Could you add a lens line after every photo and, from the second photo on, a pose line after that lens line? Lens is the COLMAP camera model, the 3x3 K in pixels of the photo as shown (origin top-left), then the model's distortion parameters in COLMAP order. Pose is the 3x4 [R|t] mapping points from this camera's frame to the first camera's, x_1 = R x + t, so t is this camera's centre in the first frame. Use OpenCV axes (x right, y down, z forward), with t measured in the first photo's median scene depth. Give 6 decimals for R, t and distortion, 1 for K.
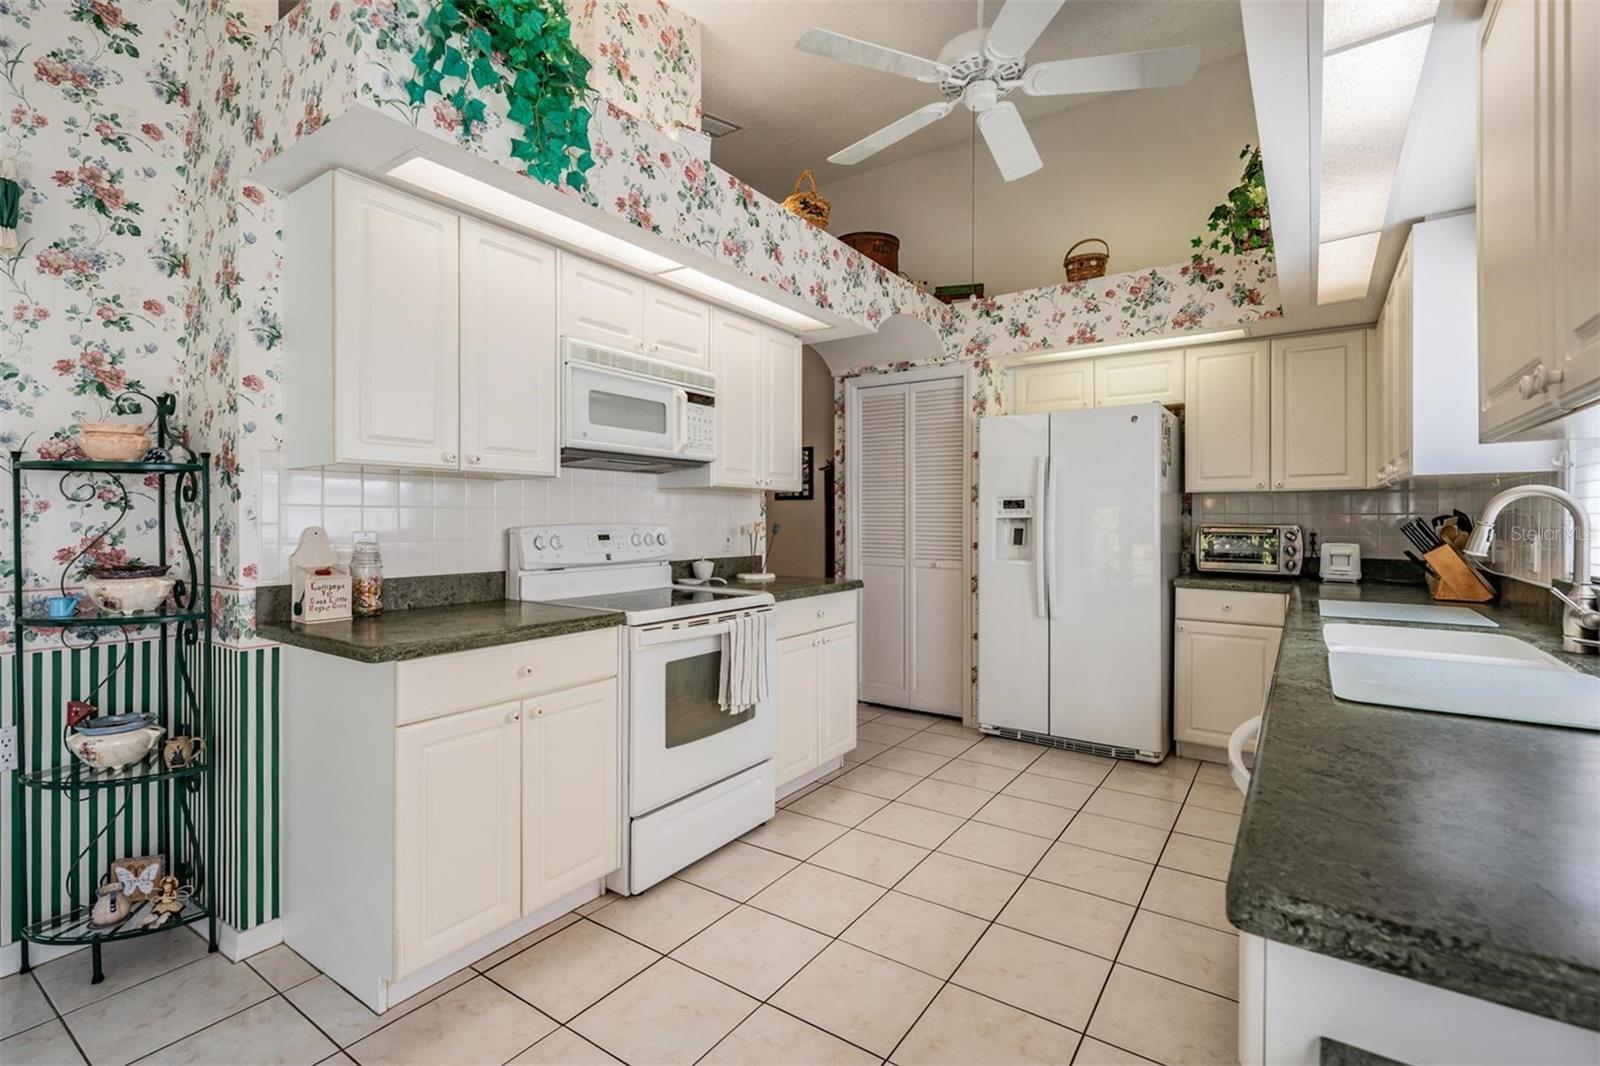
lens RADIAL K [[720.7, 0, 797.0], [0, 720.7, 530.3], [0, 0, 1]] dist [-0.000787, -0.000494]
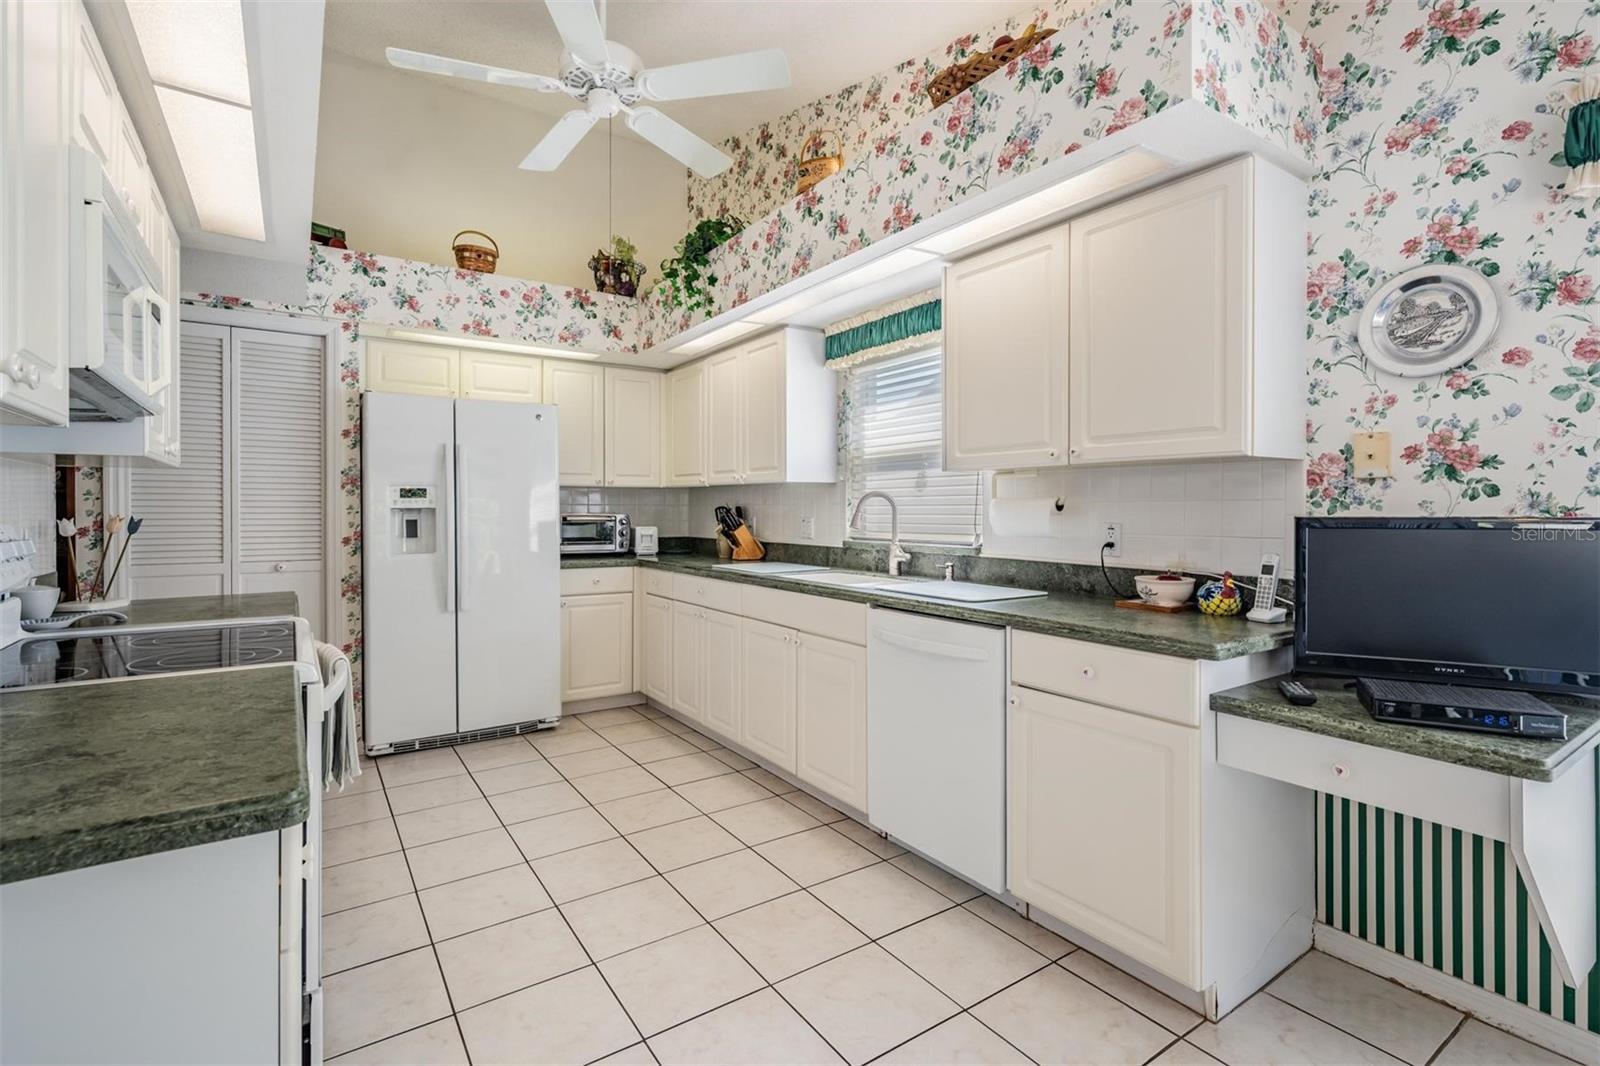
lens RADIAL K [[720.7, 0, 790.1], [0, 720.7, 520.0], [0, 0, 1]] dist [-0.000787, -0.000494]
pose [[0.371997, -0.016359, 0.928090, -0.418533], [0.016180, 0.999807, 0.011138, -0.005215], [-0.928093, 0.010873, 0.372189, 0.248497]]
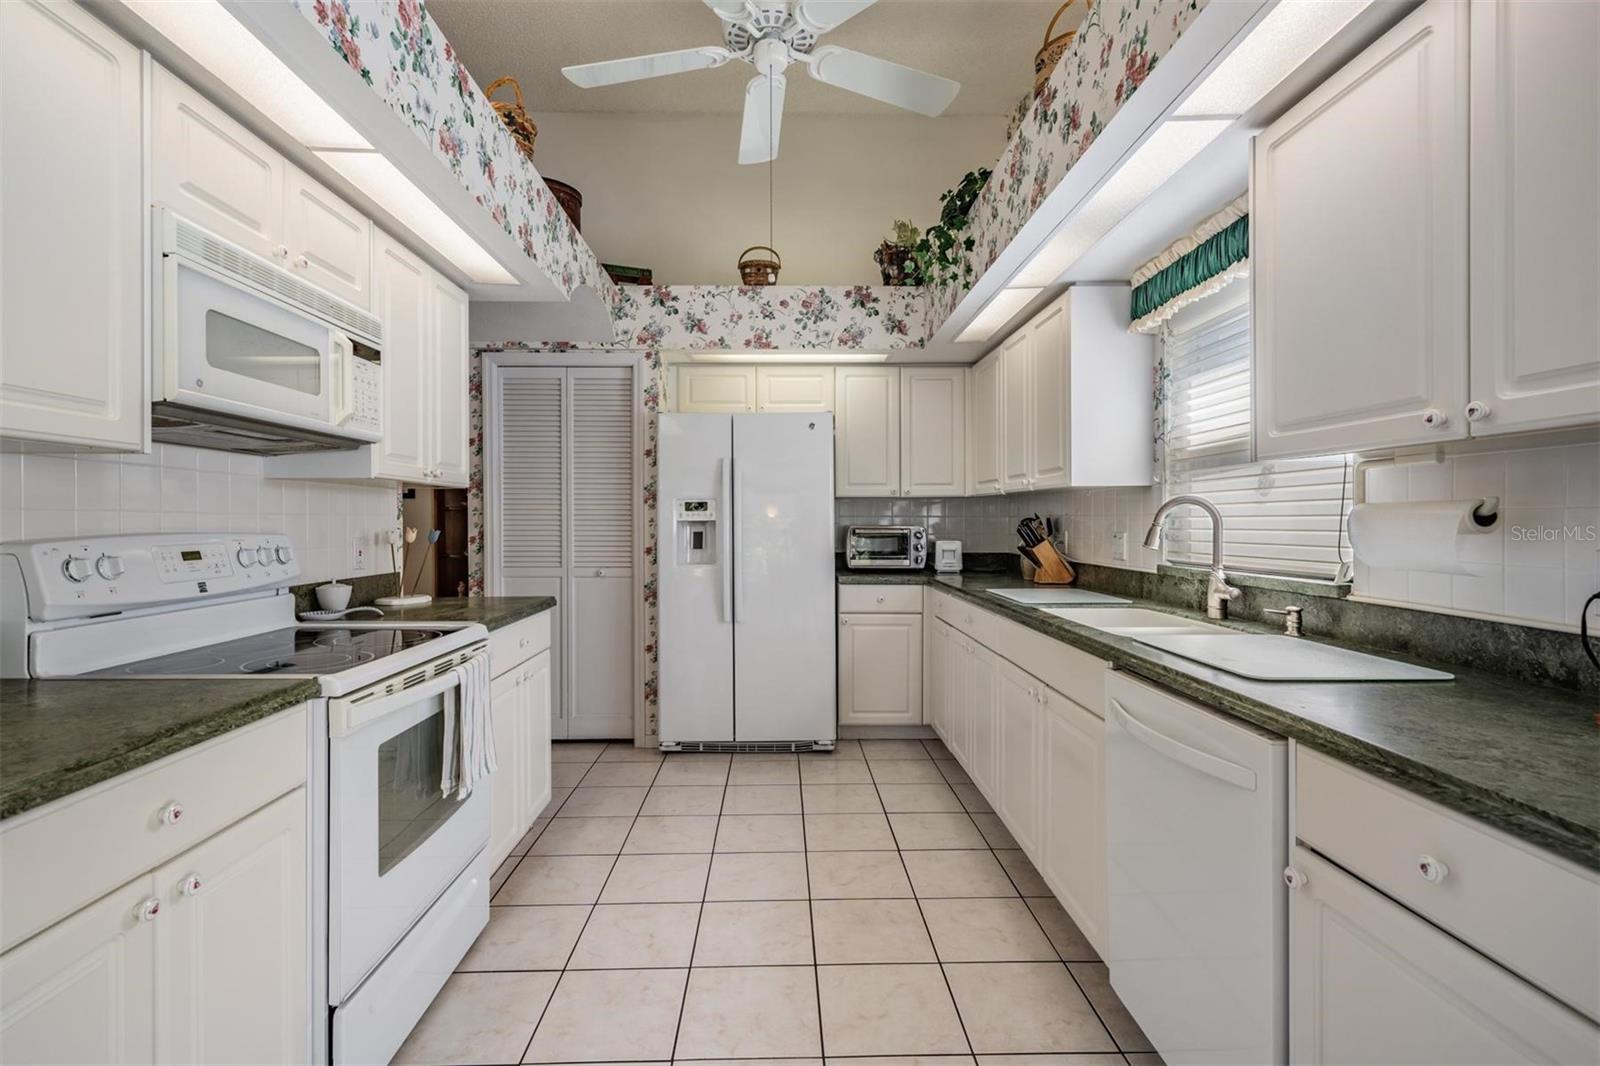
lens RADIAL K [[720.7, 0, 793.9], [0, 720.7, 528.0], [0, 0, 1]] dist [-0.000787, -0.000494]
pose [[0.811235, -0.009398, 0.584644, -0.173930], [0.012834, 0.999916, -0.001734, -0.004871], [-0.584579, 0.008910, 0.811288, 0.169361]]
